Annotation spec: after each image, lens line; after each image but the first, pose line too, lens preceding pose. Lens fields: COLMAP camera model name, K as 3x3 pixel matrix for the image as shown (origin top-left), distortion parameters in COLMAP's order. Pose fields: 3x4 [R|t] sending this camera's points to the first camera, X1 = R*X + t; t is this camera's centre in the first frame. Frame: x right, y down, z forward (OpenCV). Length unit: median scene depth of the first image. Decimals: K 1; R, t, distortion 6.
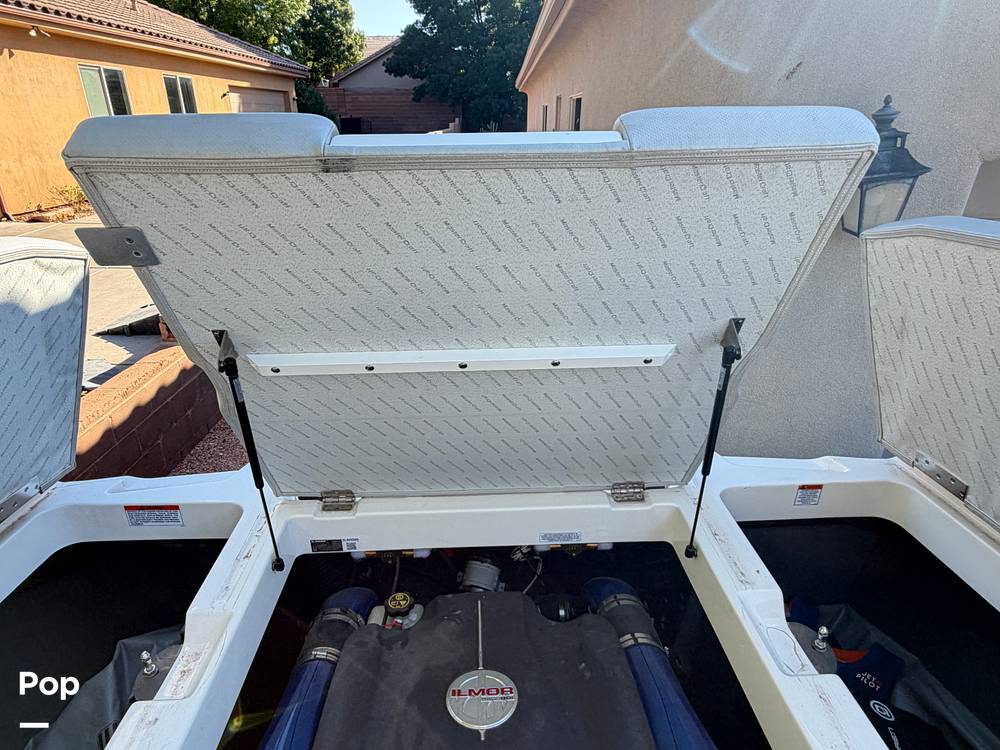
lens RADIAL K [[585.0, 0, 490.0], [0, 585.0, 375.3], [0, 0, 1]] dist [0.001387, -0.000325]
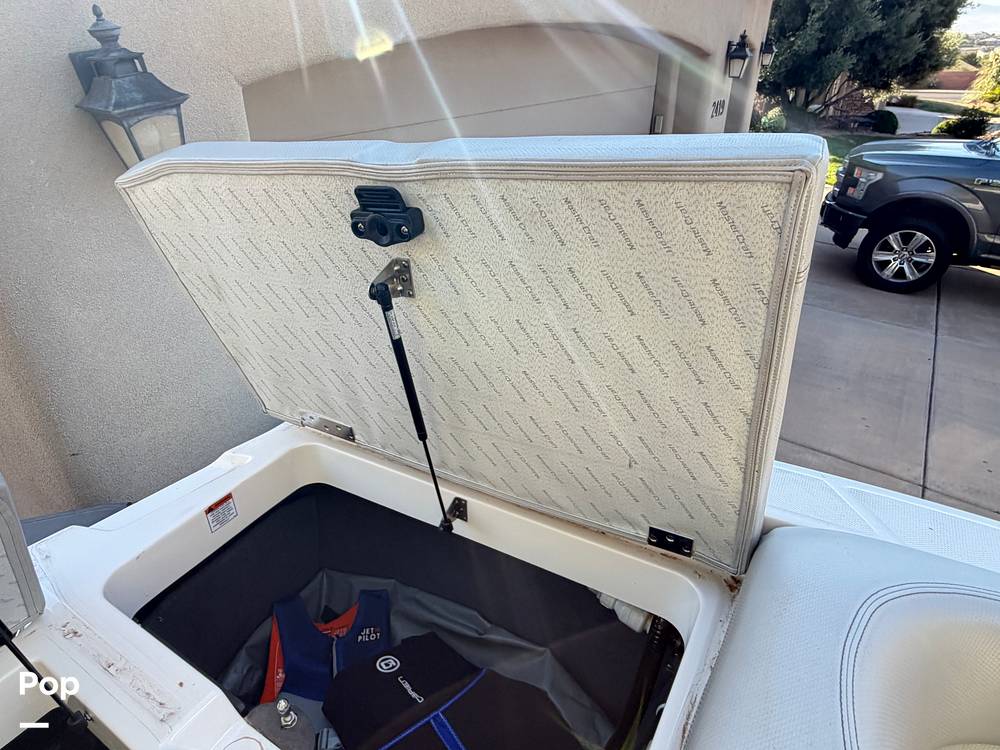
lens RADIAL K [[585.0, 0, 490.0], [0, 585.0, 375.3], [0, 0, 1]] dist [0.001387, -0.000325]
pose [[0.557261, -0.413657, 0.719964, 0.269714], [0.359299, 0.901823, 0.240043, -0.028505], [-0.748575, 0.124916, 0.651177, 0.190897]]
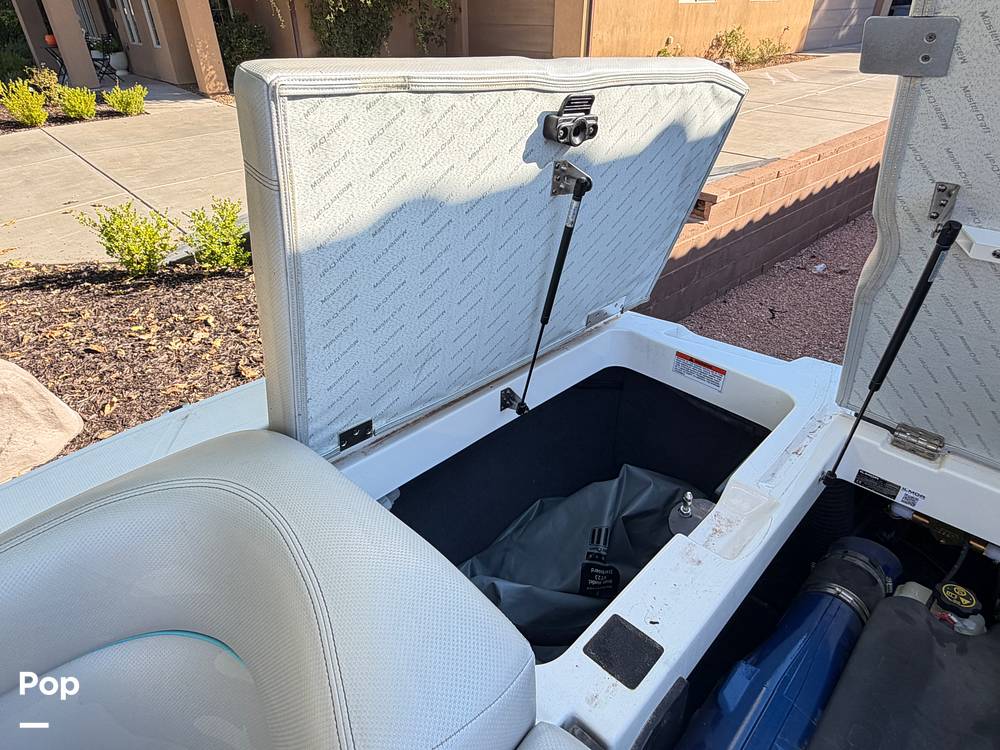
lens RADIAL K [[588.7, 0, 486.8], [0, 588.7, 370.1], [0, 0, 1]] dist [-0.000245, 0.000469]
pose [[0.687869, 0.384013, -0.615930, -0.220256], [-0.284570, 0.923325, 0.257858, 0.088560], [0.667724, -0.002098, 0.744406, 0.008006]]
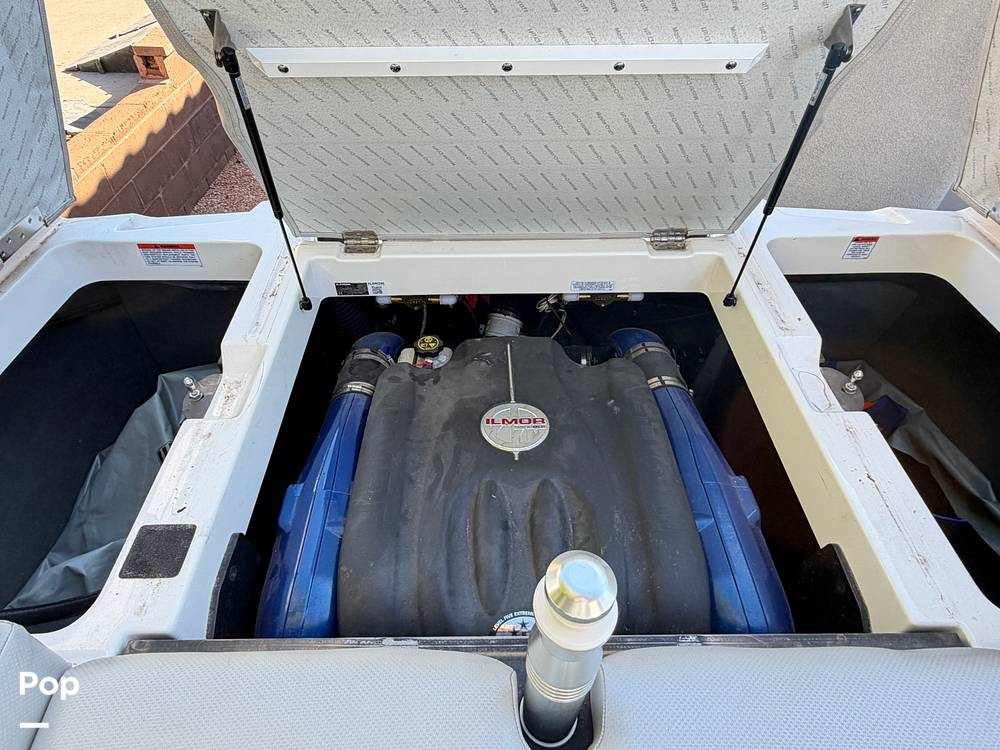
lens RADIAL K [[585.0, 0, 490.0], [0, 585.0, 375.3], [0, 0, 1]] dist [0.001387, -0.000325]
pose [[0.999687, 0.023564, -0.008359, -0.039707], [-0.018713, 0.926879, 0.374894, 0.057729], [0.016581, -0.374621, 0.927030, 0.047832]]
